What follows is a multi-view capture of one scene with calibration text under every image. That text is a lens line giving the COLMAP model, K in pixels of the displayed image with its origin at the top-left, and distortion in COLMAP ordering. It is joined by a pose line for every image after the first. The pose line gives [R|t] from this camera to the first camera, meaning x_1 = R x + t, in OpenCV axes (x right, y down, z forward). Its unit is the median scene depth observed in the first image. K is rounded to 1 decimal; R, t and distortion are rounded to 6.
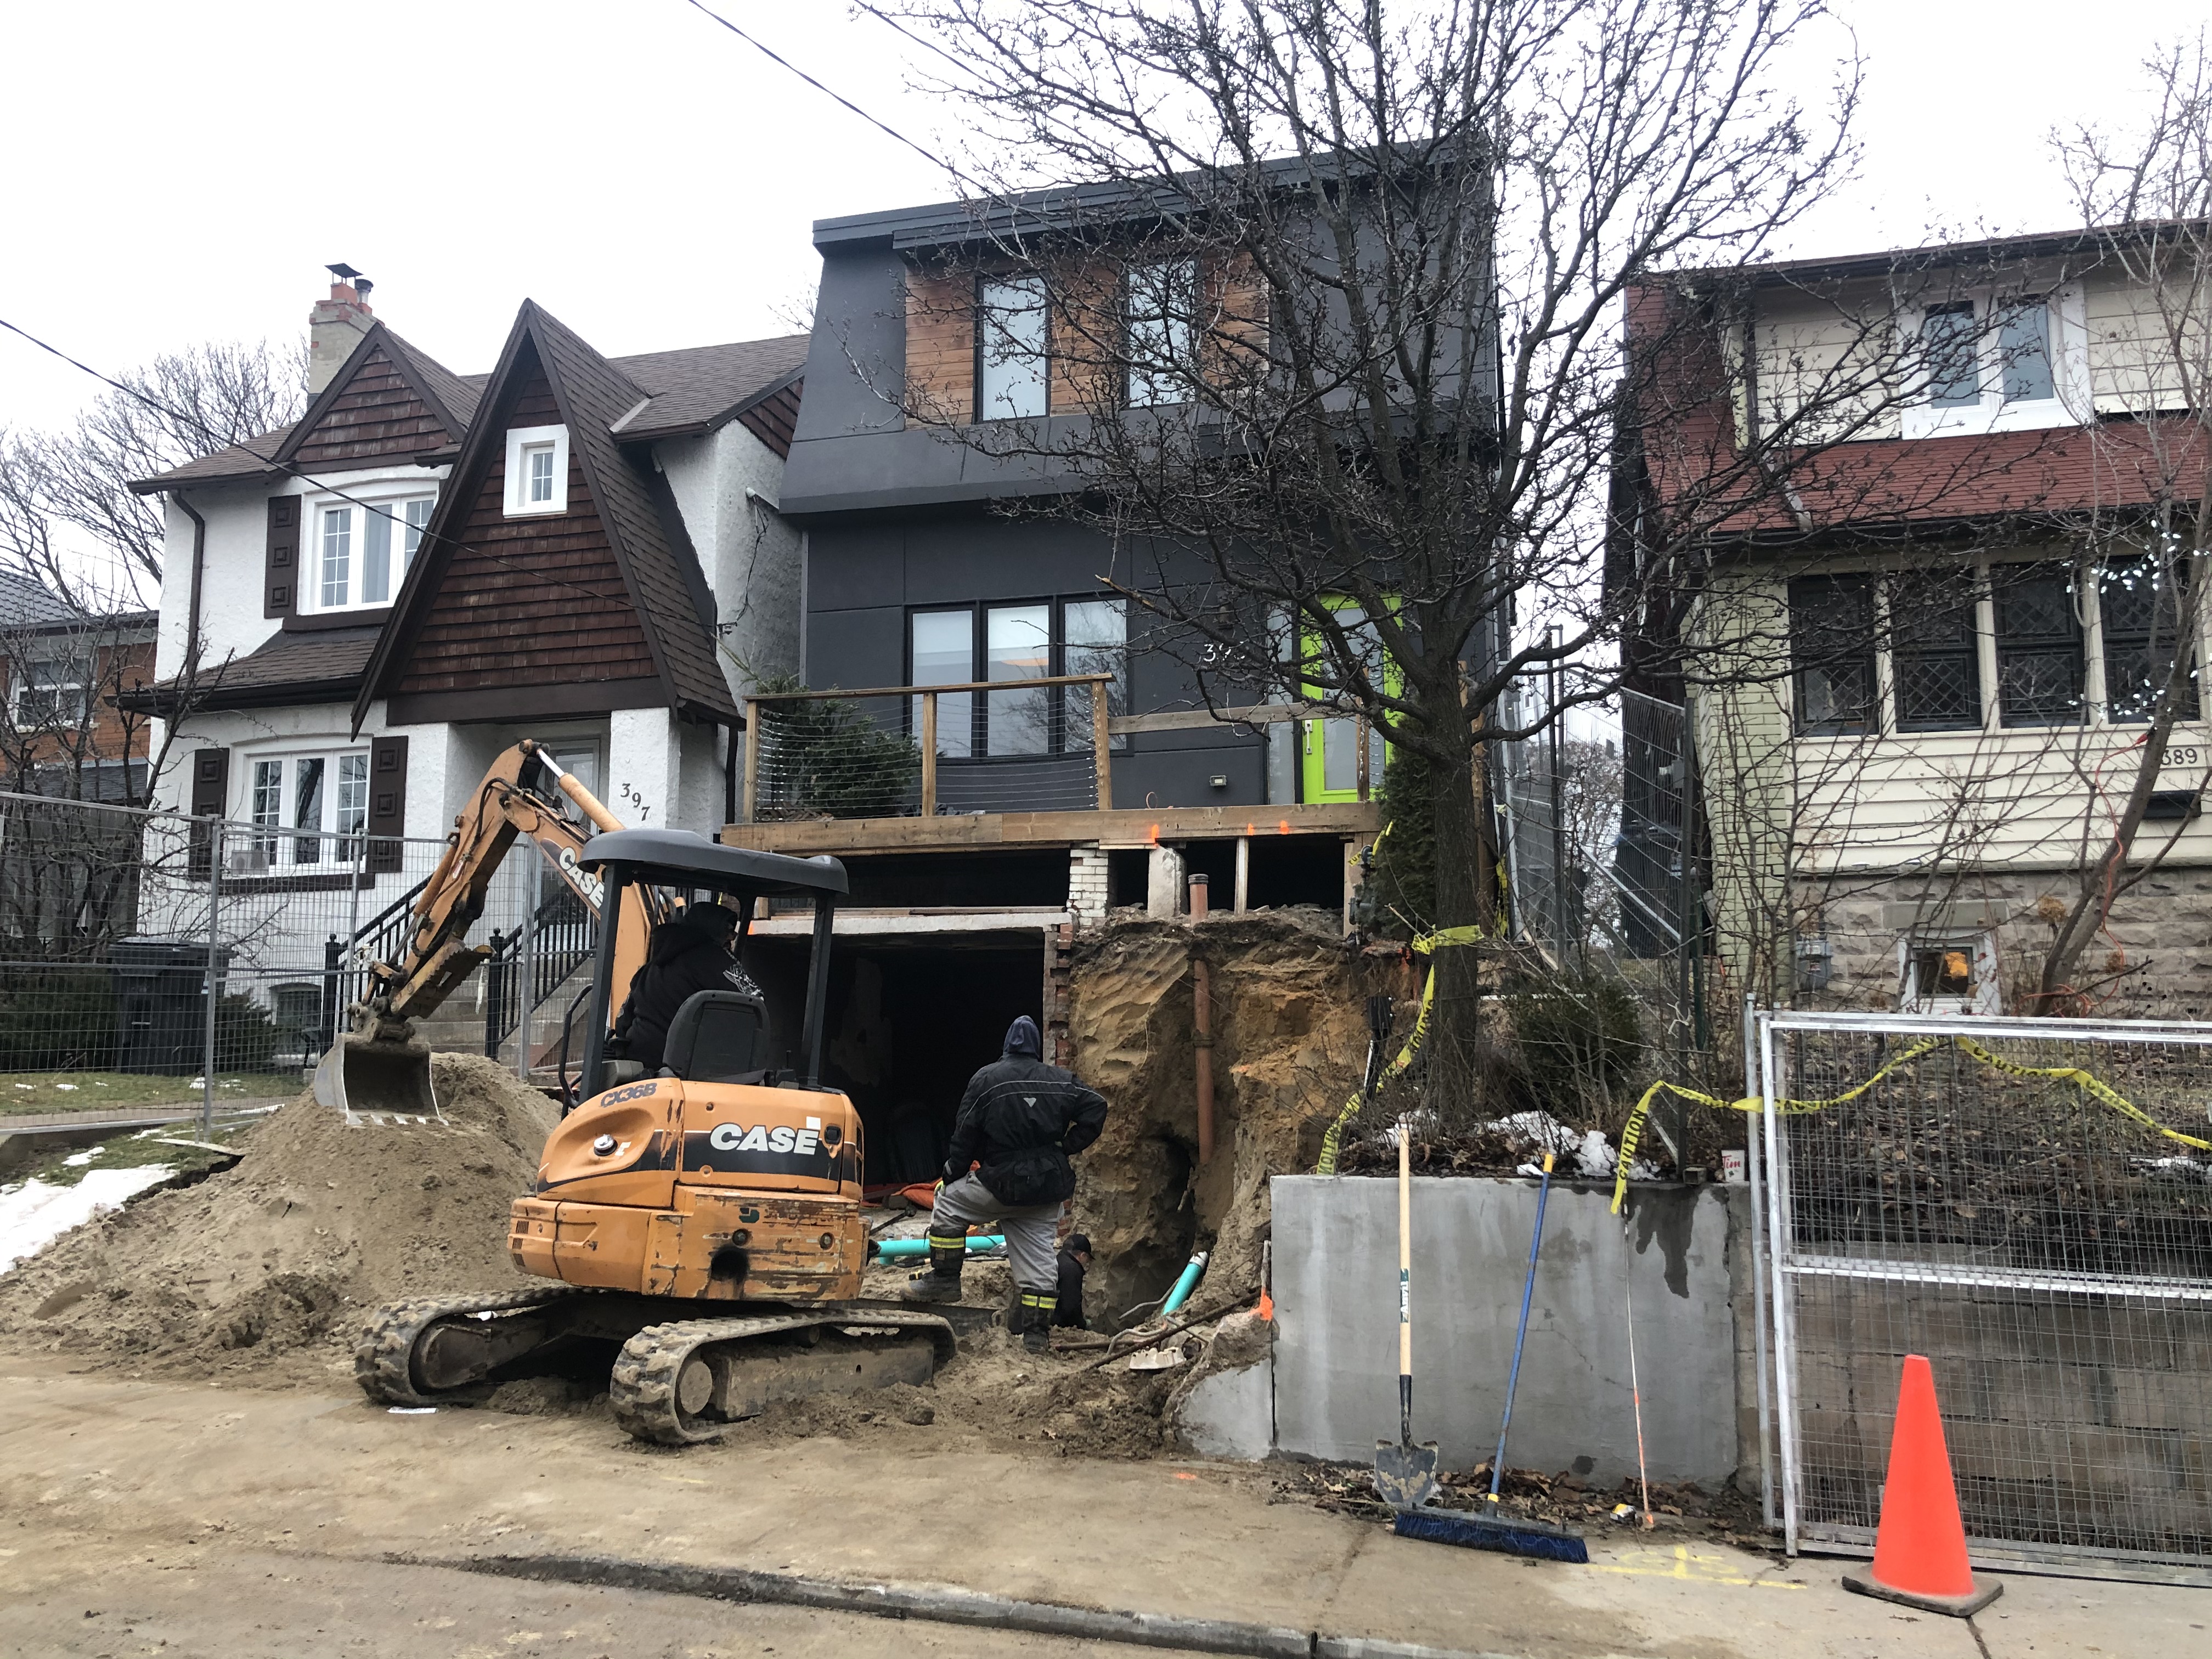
lens RADIAL K [[1828.3, 0, 1106.0], [0, 1828.3, 829.5], [0, 0, 1]] dist [0.026978, 0.000407]
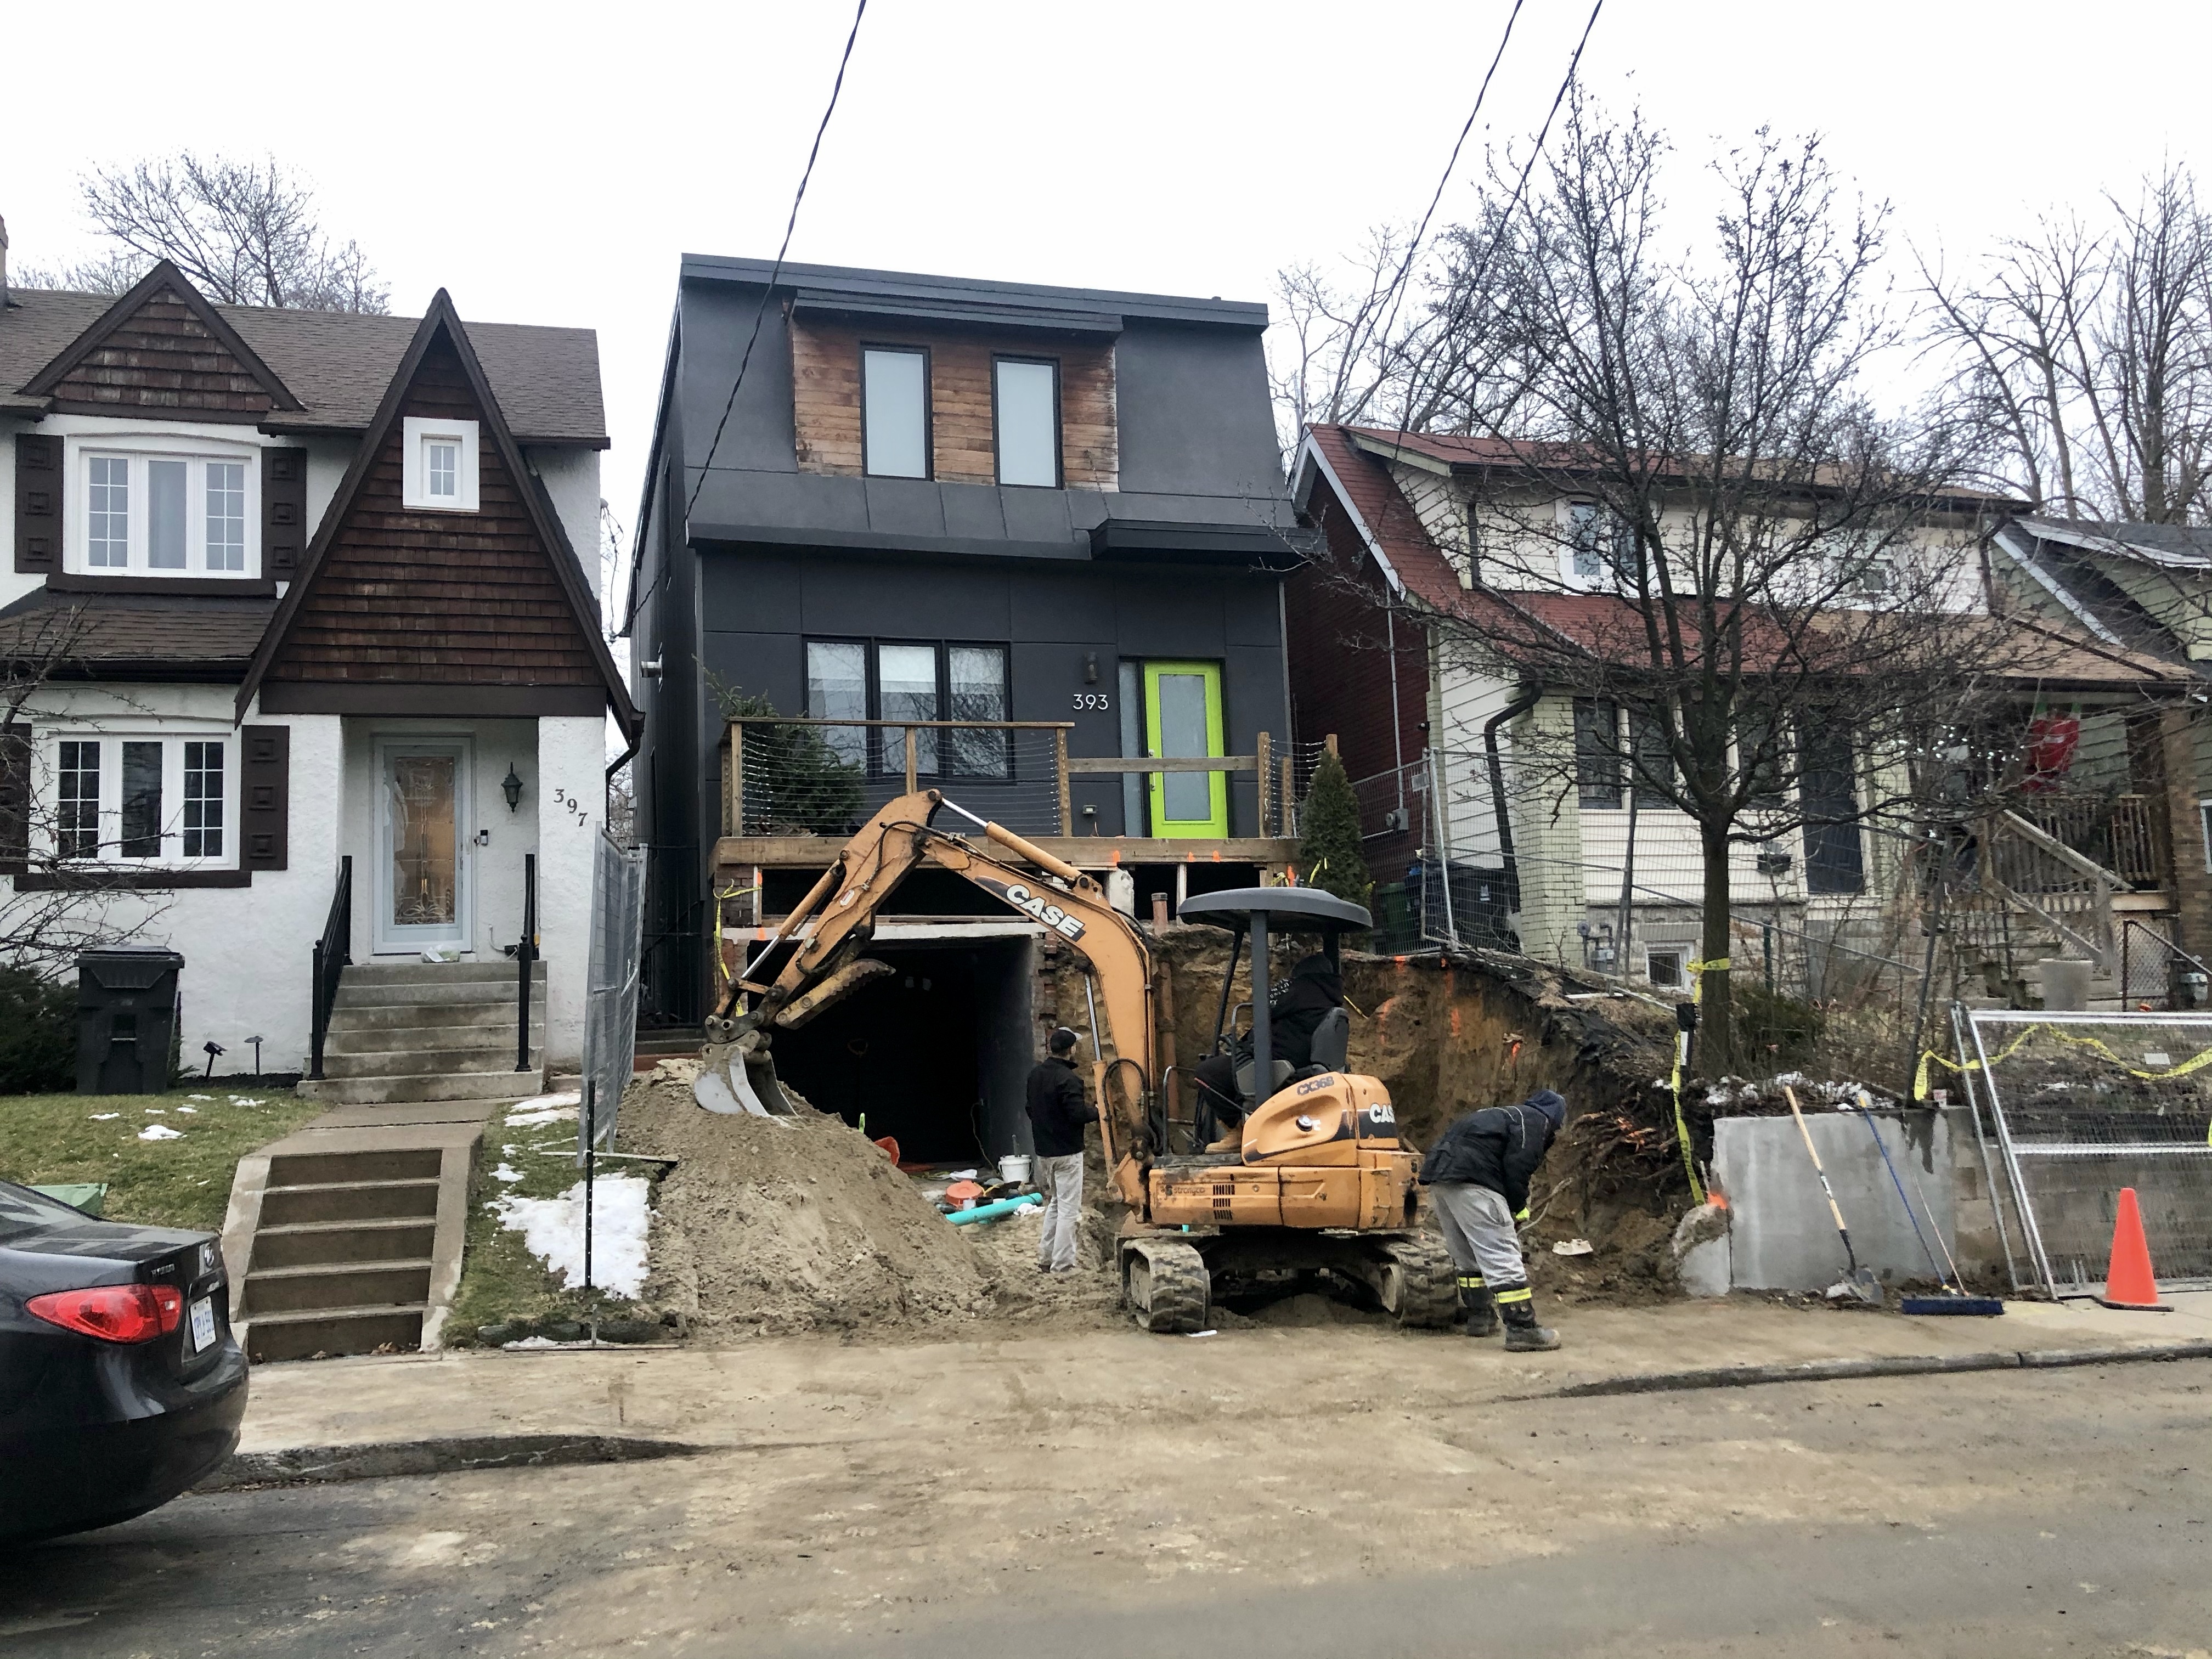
lens RADIAL K [[1828.3, 0, 1106.0], [0, 1828.3, 829.5], [0, 0, 1]] dist [0.026978, 0.000407]
pose [[0.848972, 0.029031, 0.527639, -0.526837], [-0.040668, 0.999118, 0.010464, -0.024934], [-0.526870, -0.030342, 0.849404, -0.029611]]
